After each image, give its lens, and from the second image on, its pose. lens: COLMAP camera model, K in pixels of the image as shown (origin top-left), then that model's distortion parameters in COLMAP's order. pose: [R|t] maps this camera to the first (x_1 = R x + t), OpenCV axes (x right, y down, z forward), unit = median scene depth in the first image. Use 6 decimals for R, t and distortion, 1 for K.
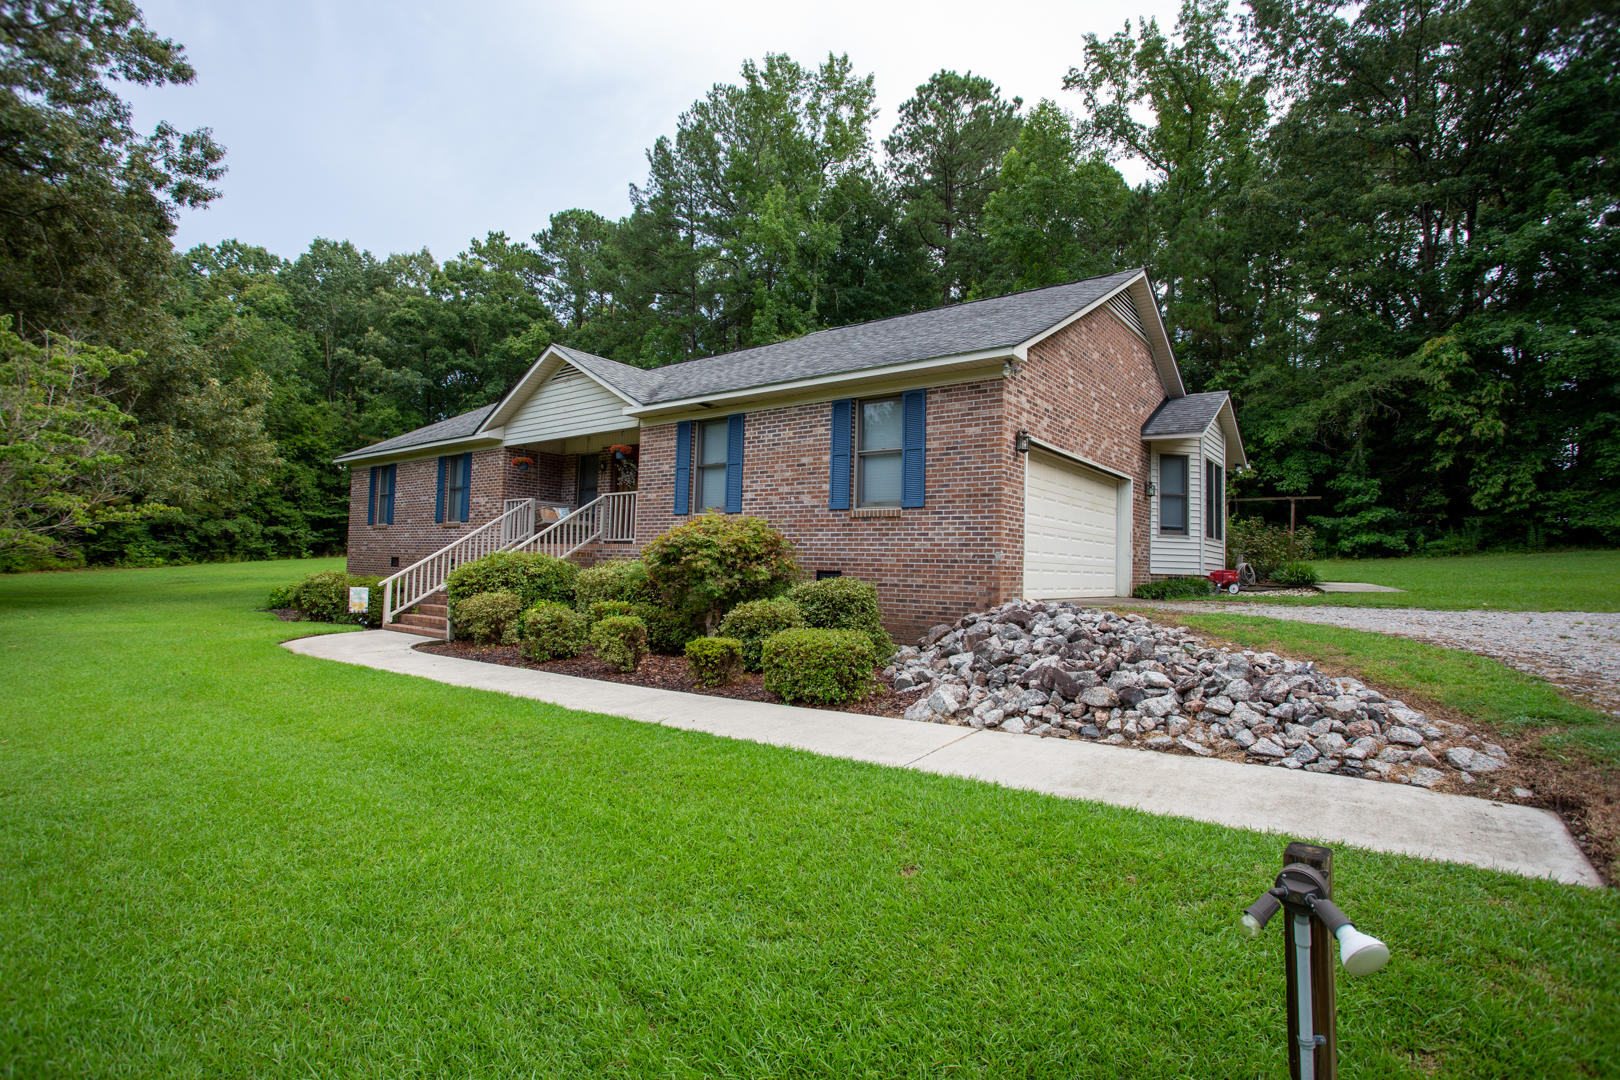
lens RADIAL K [[787.7, 0, 807.3], [0, 787.7, 535.0], [0, 0, 1]] dist [-0.074448, 0.033676]
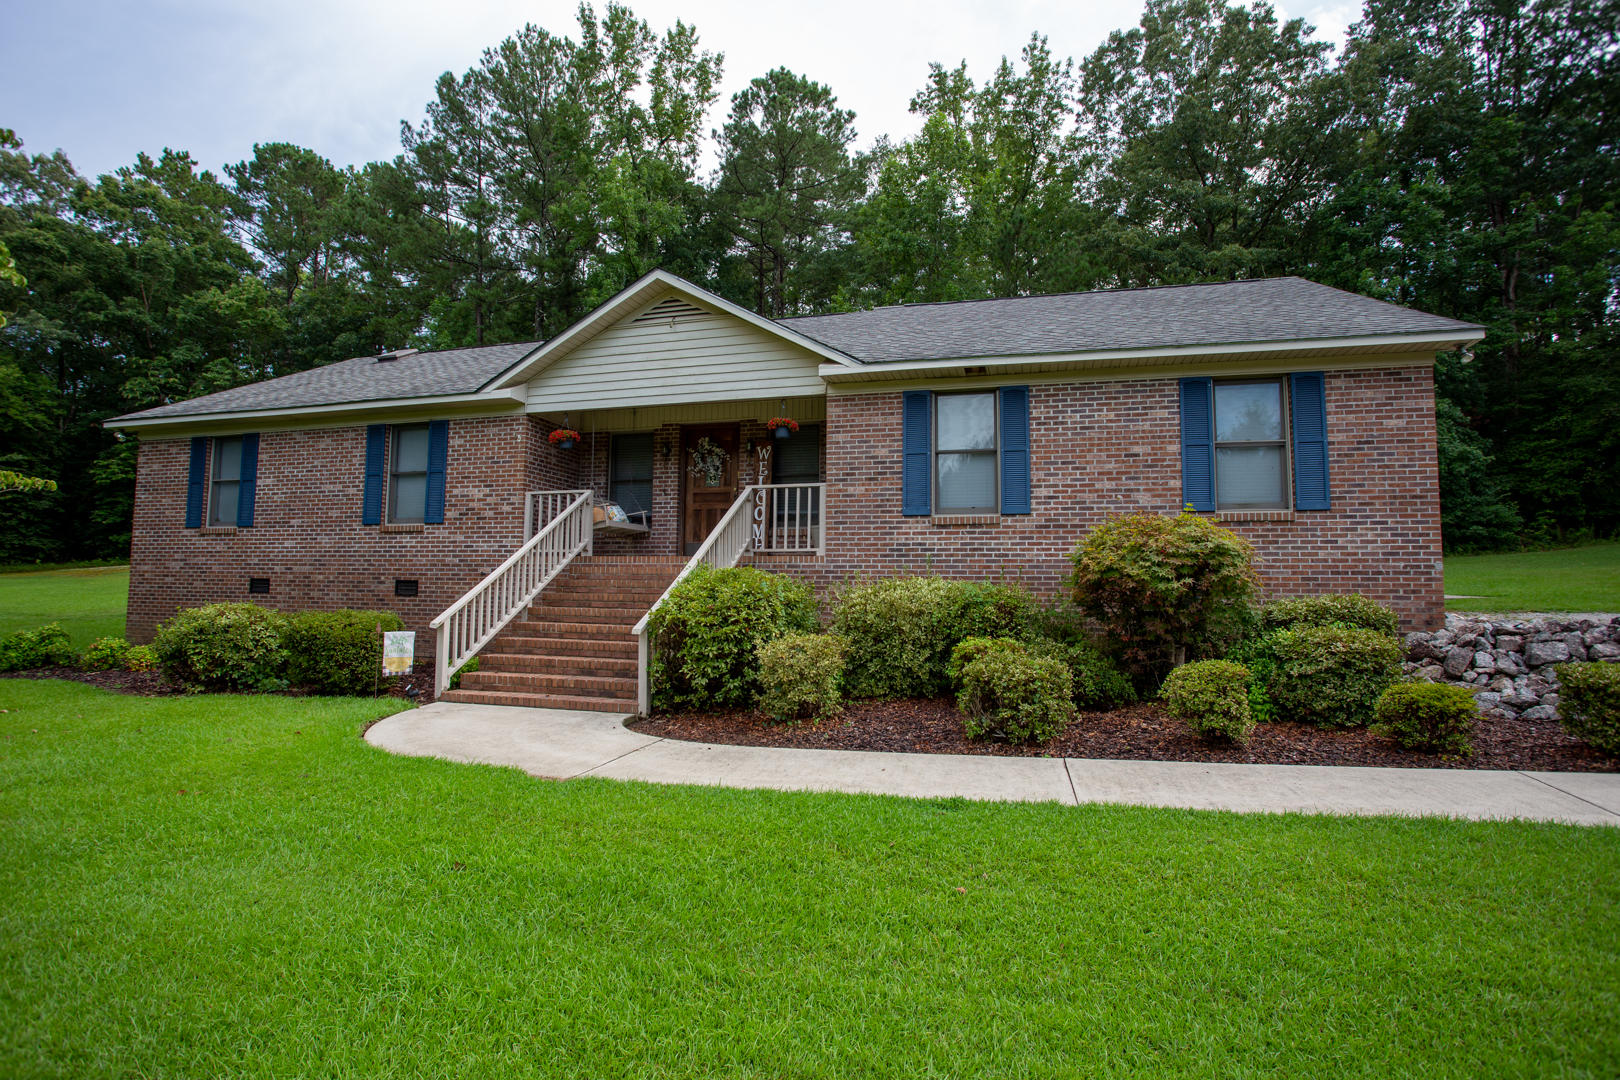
lens RADIAL K [[787.7, 0, 807.3], [0, 787.7, 535.0], [0, 0, 1]] dist [-0.074448, 0.033676]
pose [[0.921267, 0.009545, 0.388813, -0.307541], [-0.001571, 0.999782, -0.020822, 0.004358], [-0.388927, 0.018572, 0.921081, 0.202358]]
